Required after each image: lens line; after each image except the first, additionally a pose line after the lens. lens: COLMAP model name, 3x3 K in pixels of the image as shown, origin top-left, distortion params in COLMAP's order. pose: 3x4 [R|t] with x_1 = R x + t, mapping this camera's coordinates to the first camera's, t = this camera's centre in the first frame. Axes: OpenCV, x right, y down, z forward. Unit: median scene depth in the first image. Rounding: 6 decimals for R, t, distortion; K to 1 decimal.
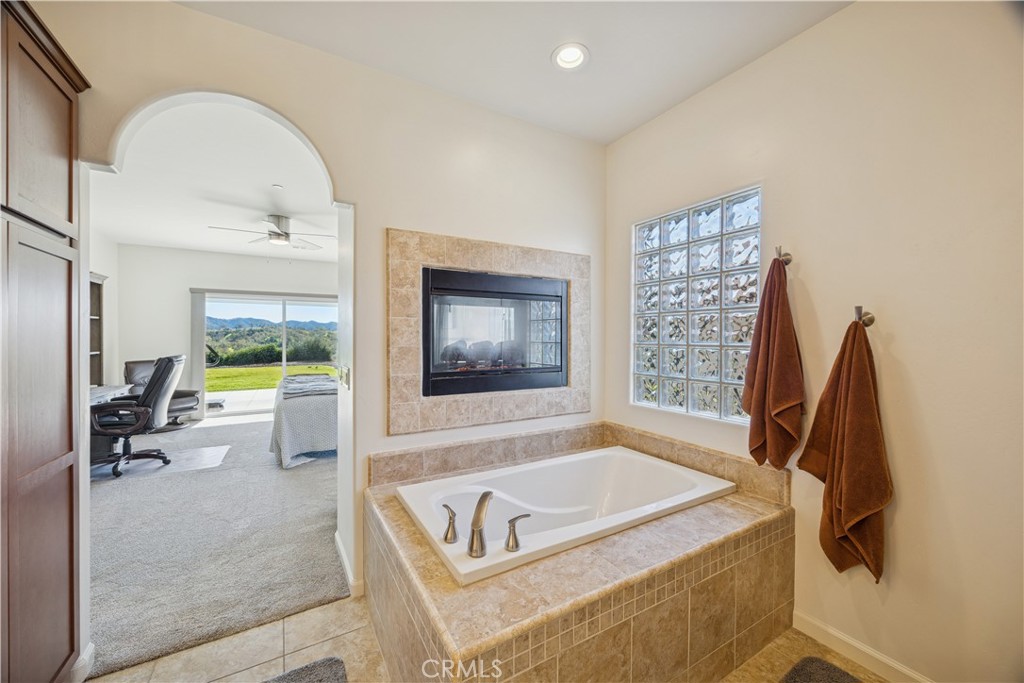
lens RADIAL K [[388.6, 0, 508.0], [0, 388.6, 338.8], [0, 0, 1]] dist [-0.001813, -0.000505]
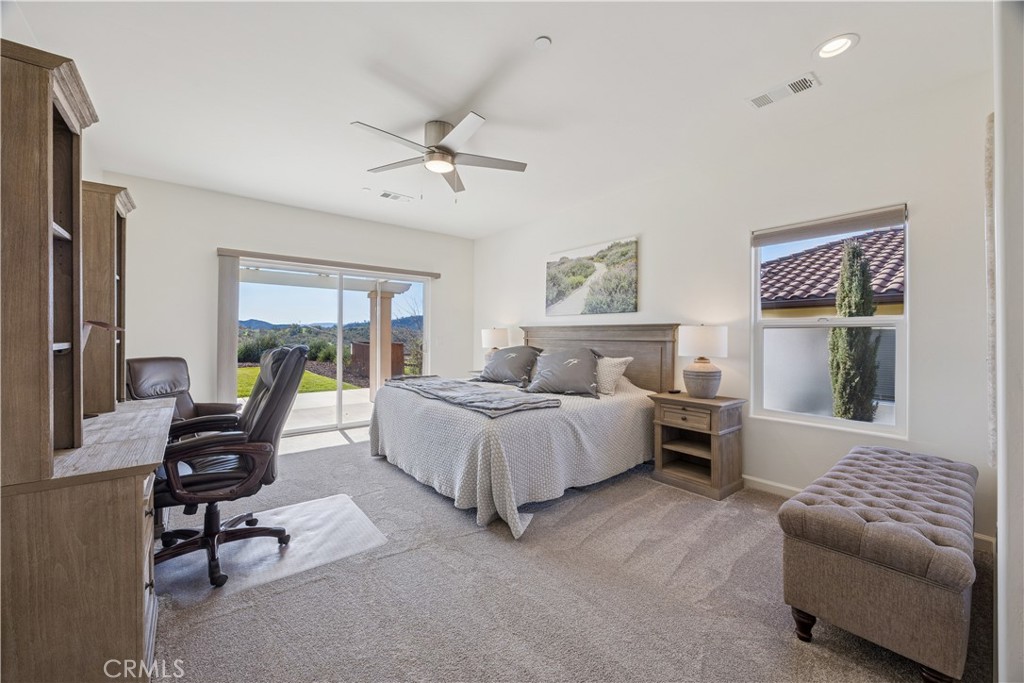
lens RADIAL K [[388.6, 0, 506.7], [0, 388.6, 339.6], [0, 0, 1]] dist [-0.001813, -0.000505]
pose [[0.988793, 0.004478, 0.149226, -0.485236], [-0.004750, 0.999988, 0.001465, 0.024290], [-0.149218, -0.002158, 0.988802, 0.306043]]
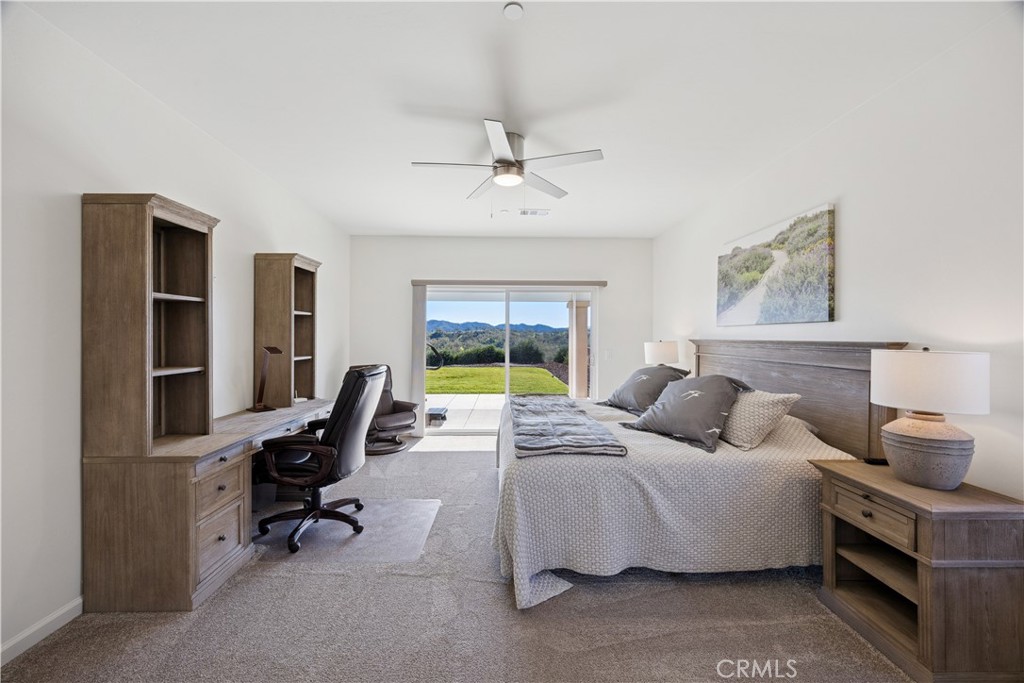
lens RADIAL K [[388.6, 0, 511.9], [0, 388.6, 338.4], [0, 0, 1]] dist [-0.001813, -0.000505]
pose [[0.880901, 0.004546, -0.473279, -0.253786], [-0.007145, 0.999968, -0.003695, -0.003240], [0.473247, 0.006637, 0.880905, 0.403413]]
